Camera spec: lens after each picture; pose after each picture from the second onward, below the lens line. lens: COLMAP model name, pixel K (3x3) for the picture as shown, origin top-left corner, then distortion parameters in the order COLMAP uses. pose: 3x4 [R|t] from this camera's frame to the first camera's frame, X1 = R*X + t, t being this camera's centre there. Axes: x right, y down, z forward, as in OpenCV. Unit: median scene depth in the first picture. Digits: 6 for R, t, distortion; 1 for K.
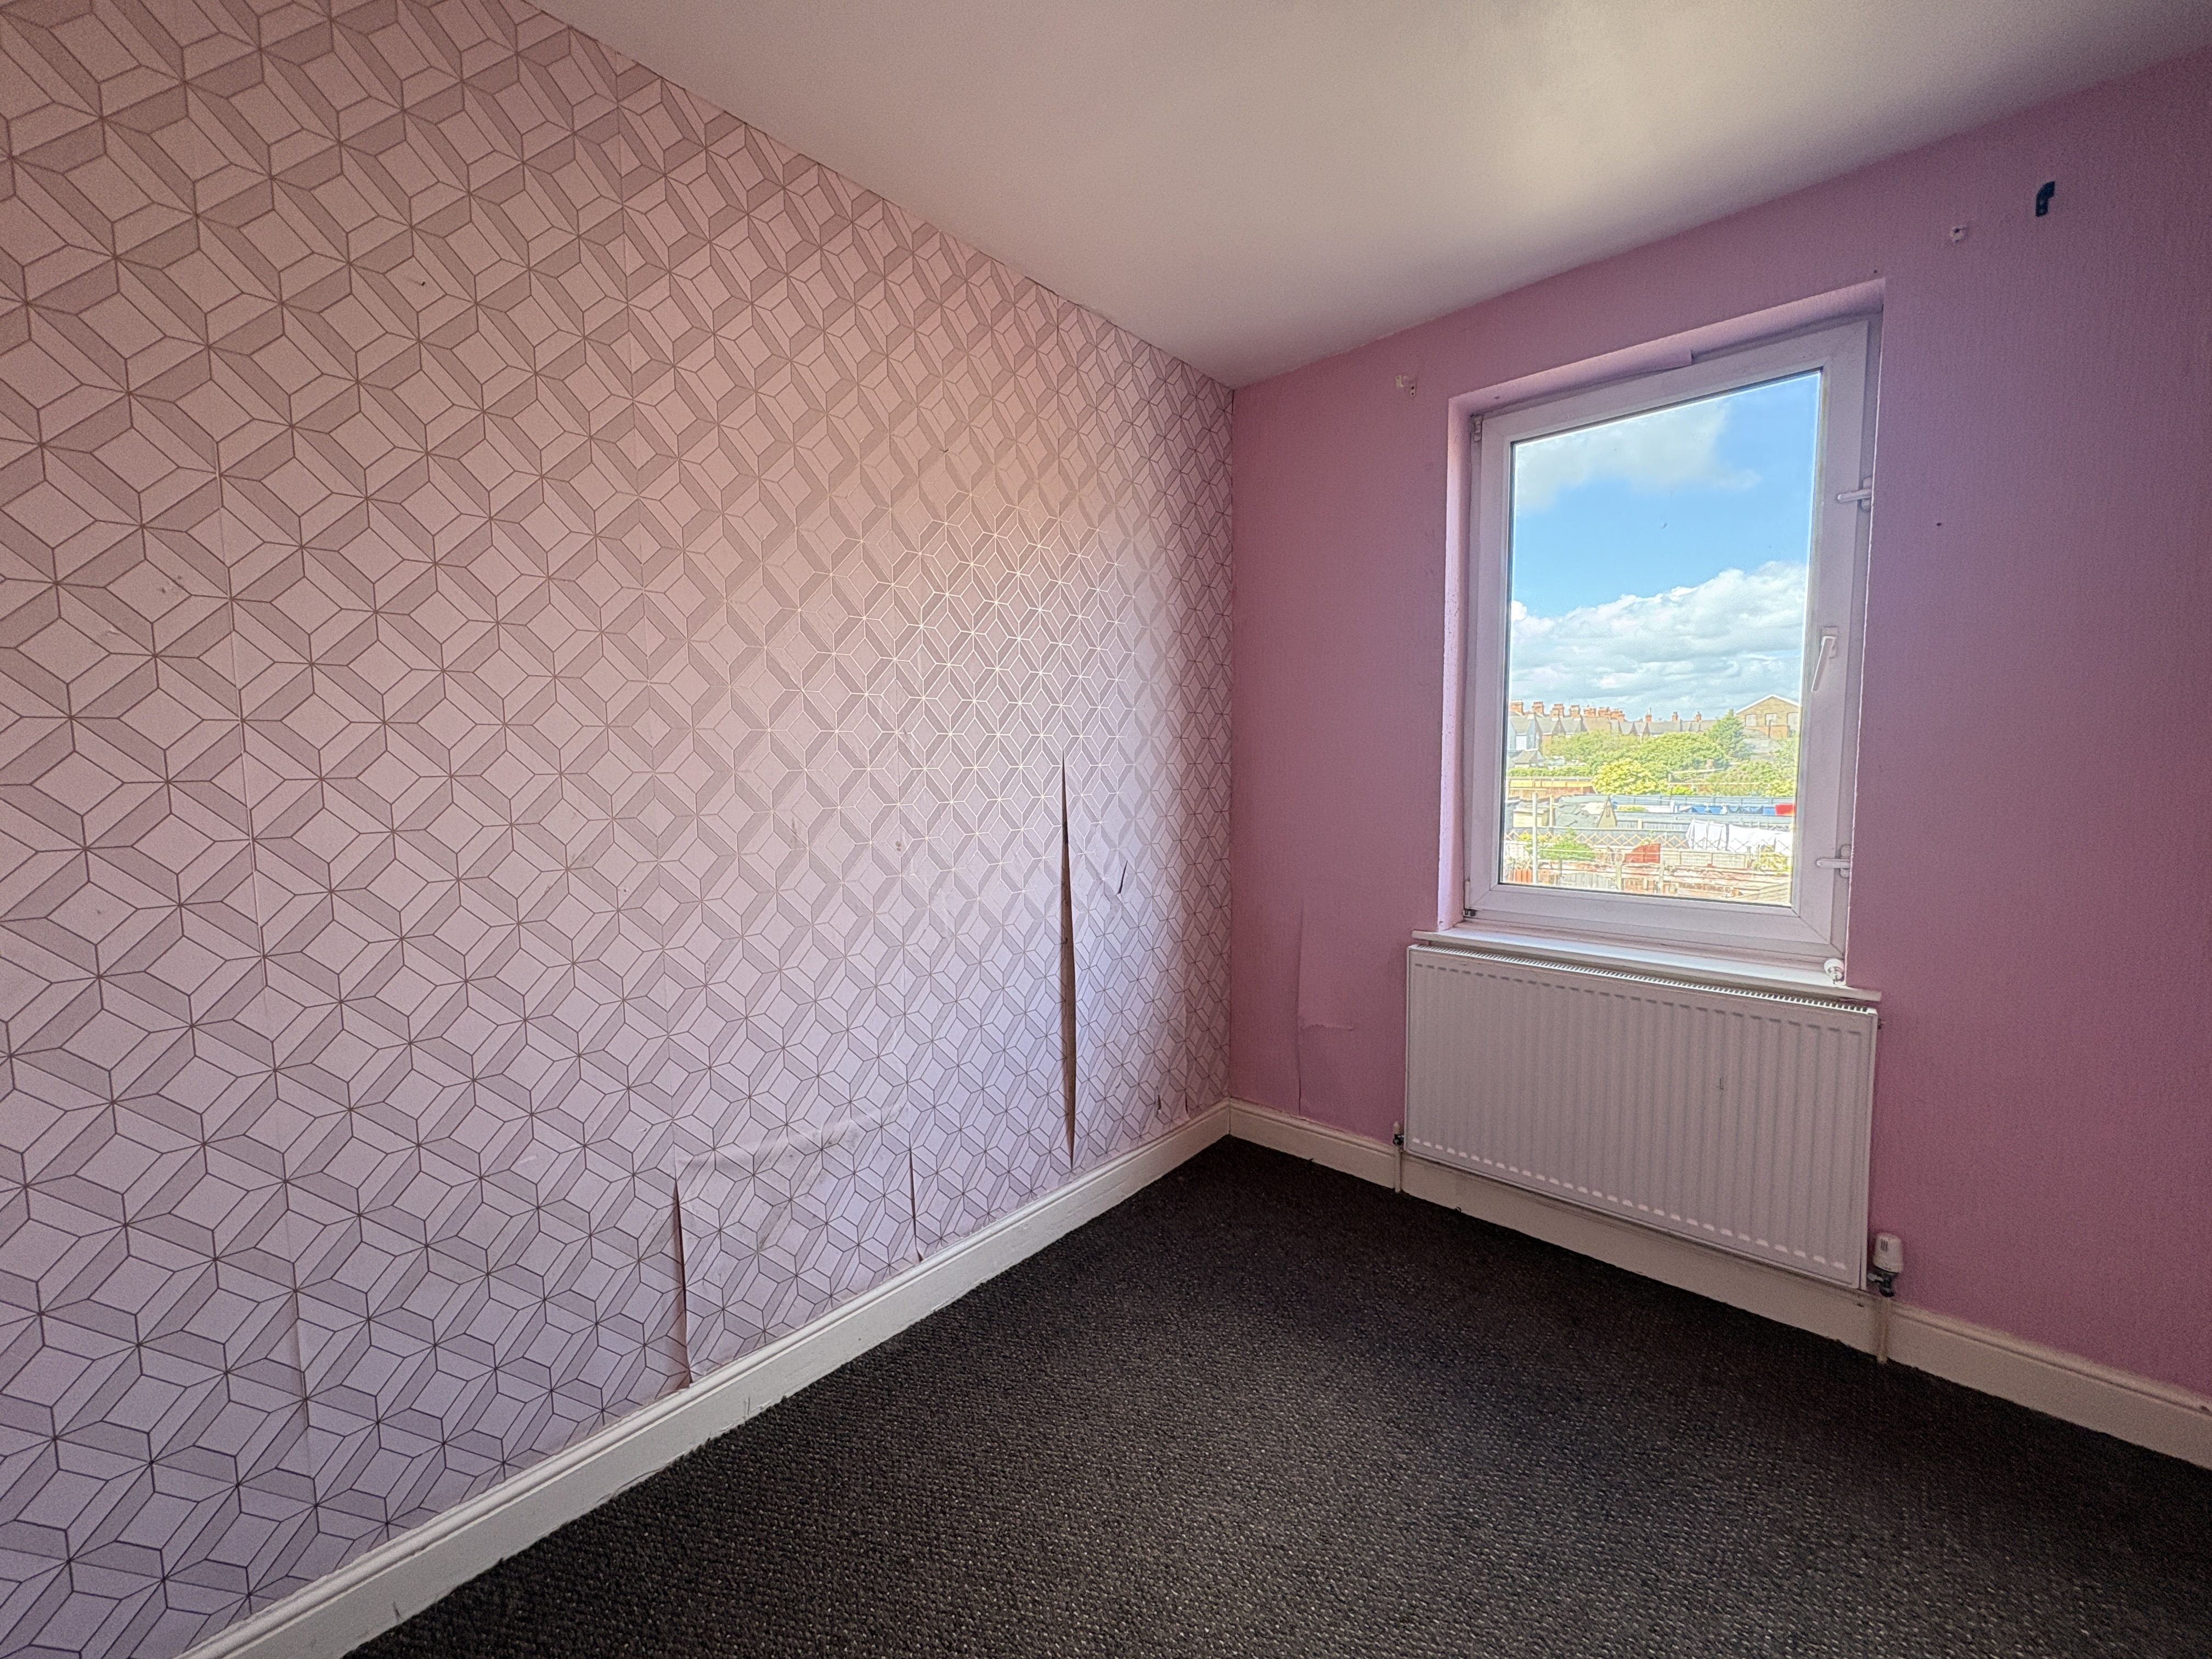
lens RADIAL K [[880.7, 0, 1103.1], [0, 880.7, 833.3], [0, 0, 1]] dist [-0.001234, 0.000186]
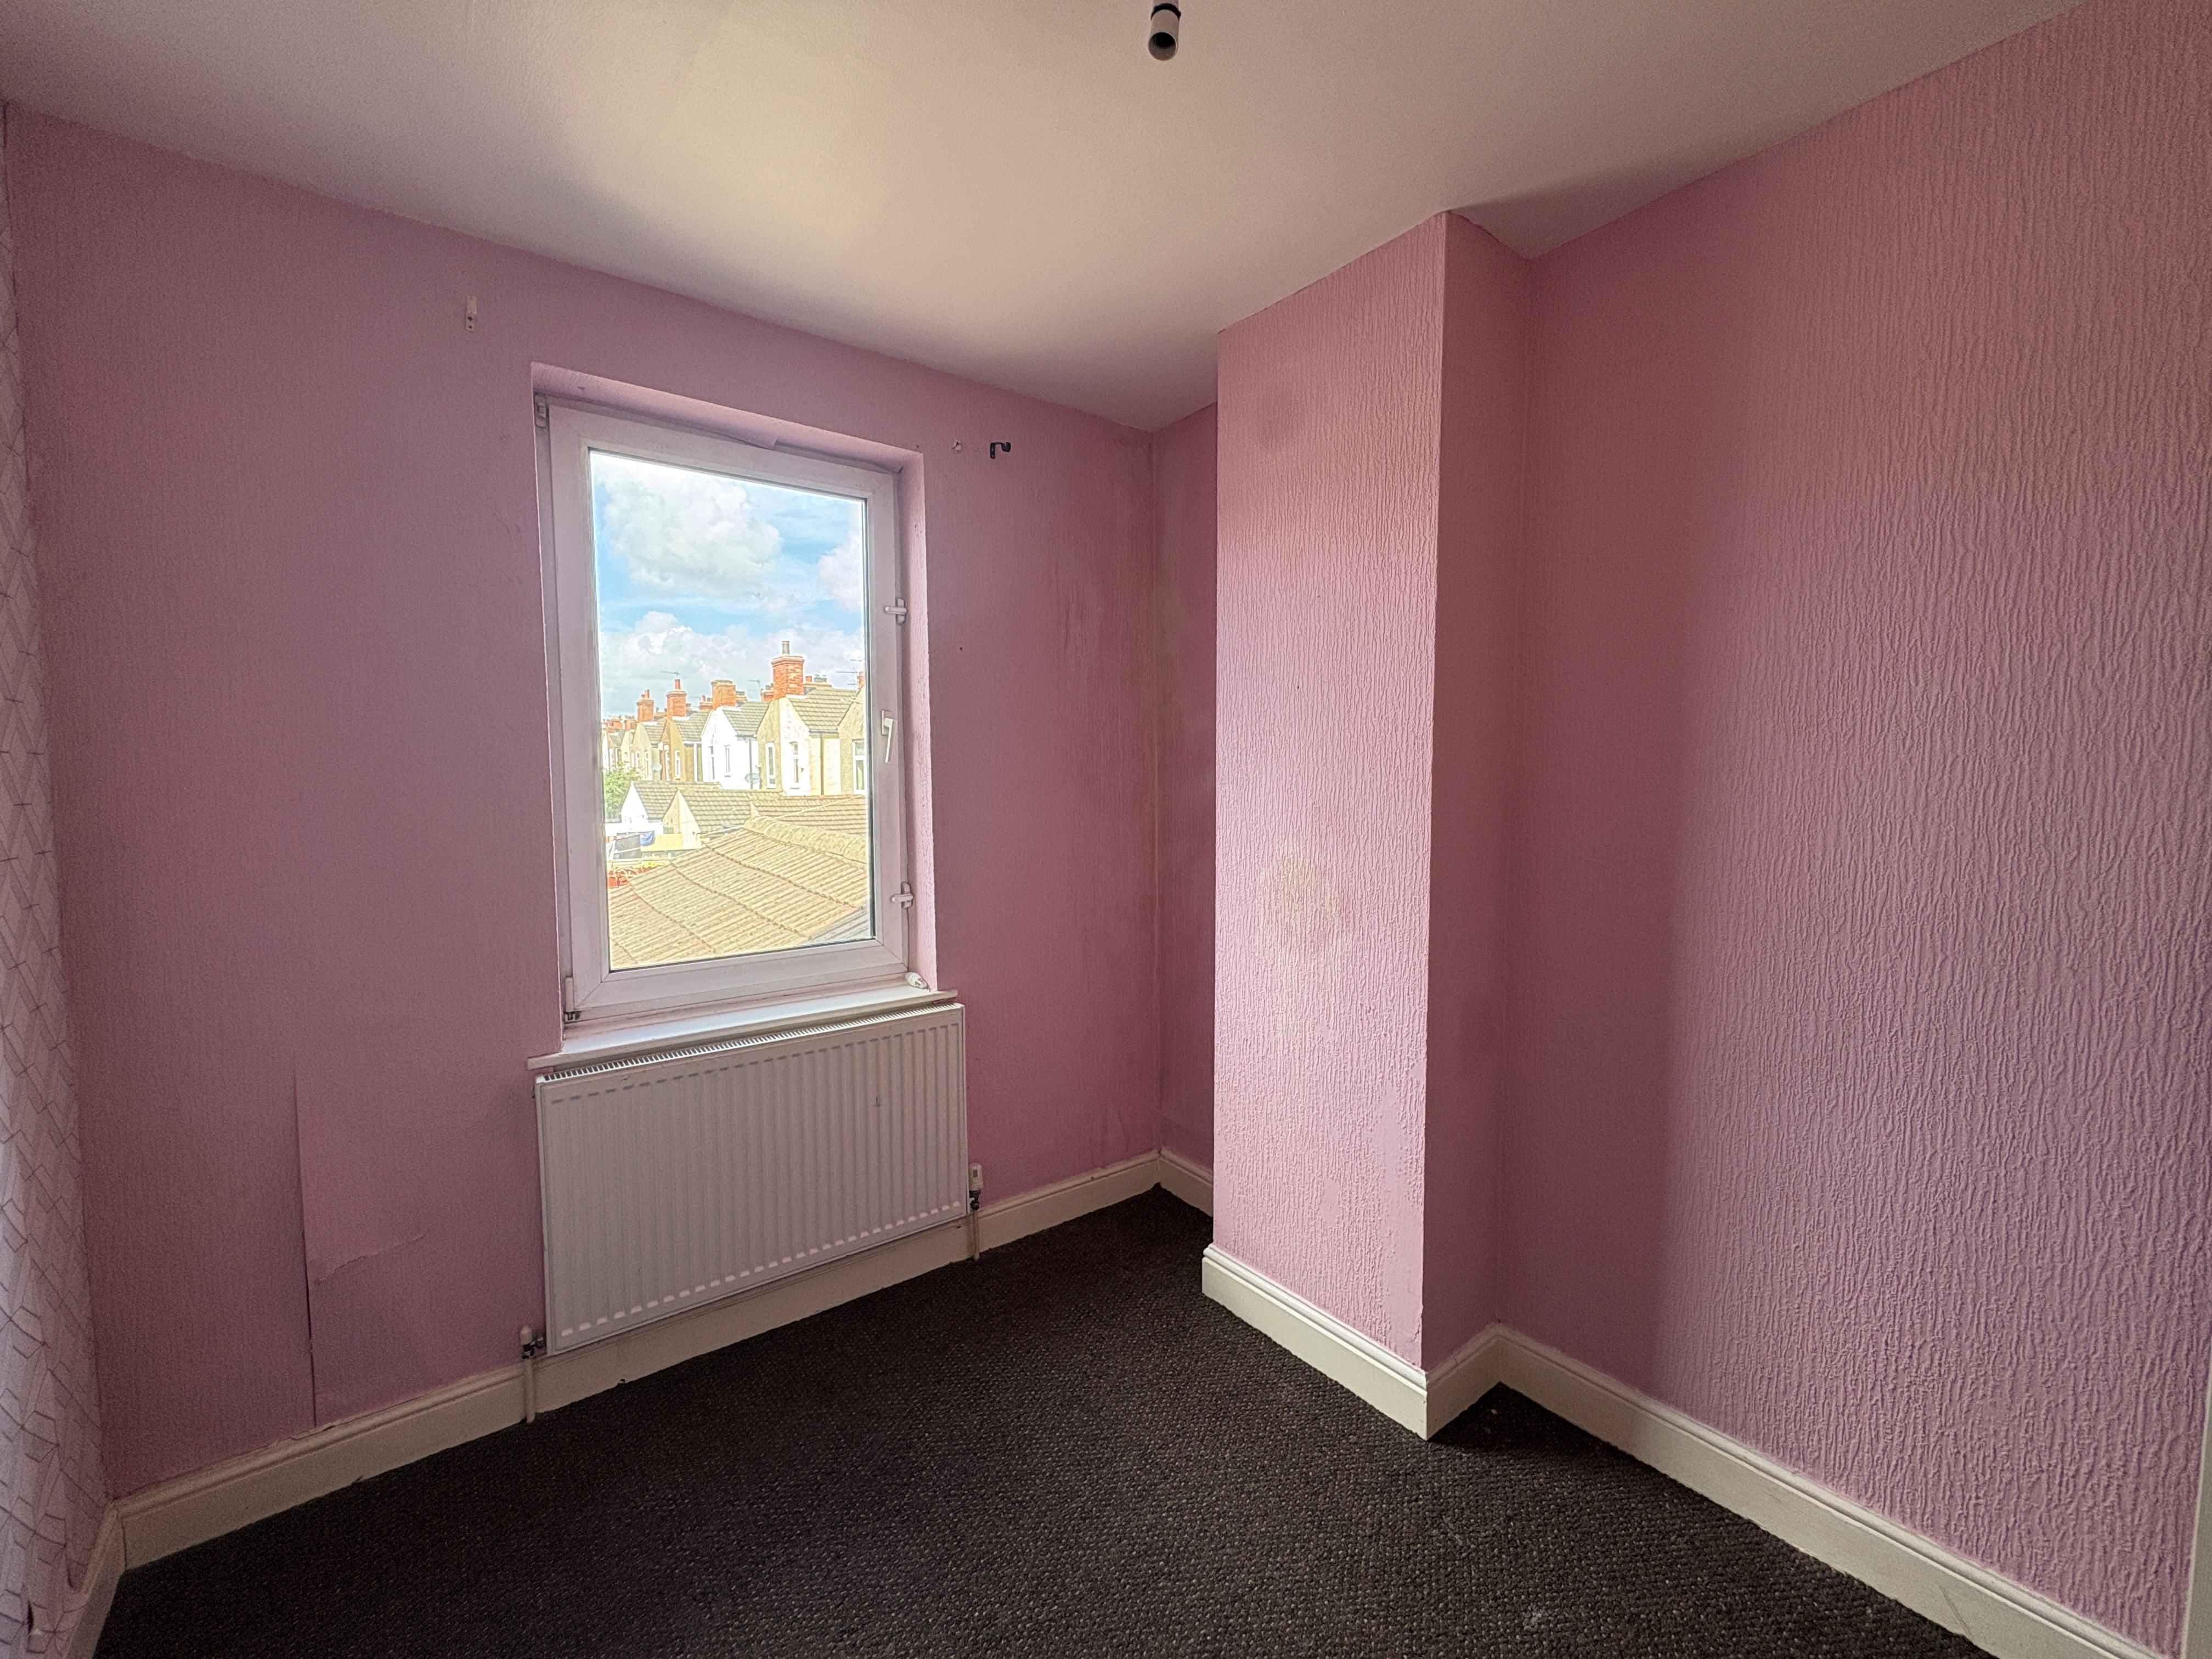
lens RADIAL K [[880.7, 0, 1107.2], [0, 880.7, 830.9], [0, 0, 1]] dist [-0.001234, 0.000186]
pose [[0.177200, -0.057059, 0.982519, -0.301469], [0.083371, 0.995600, 0.042782, -0.078287], [-0.980637, 0.074332, 0.181178, 0.405944]]
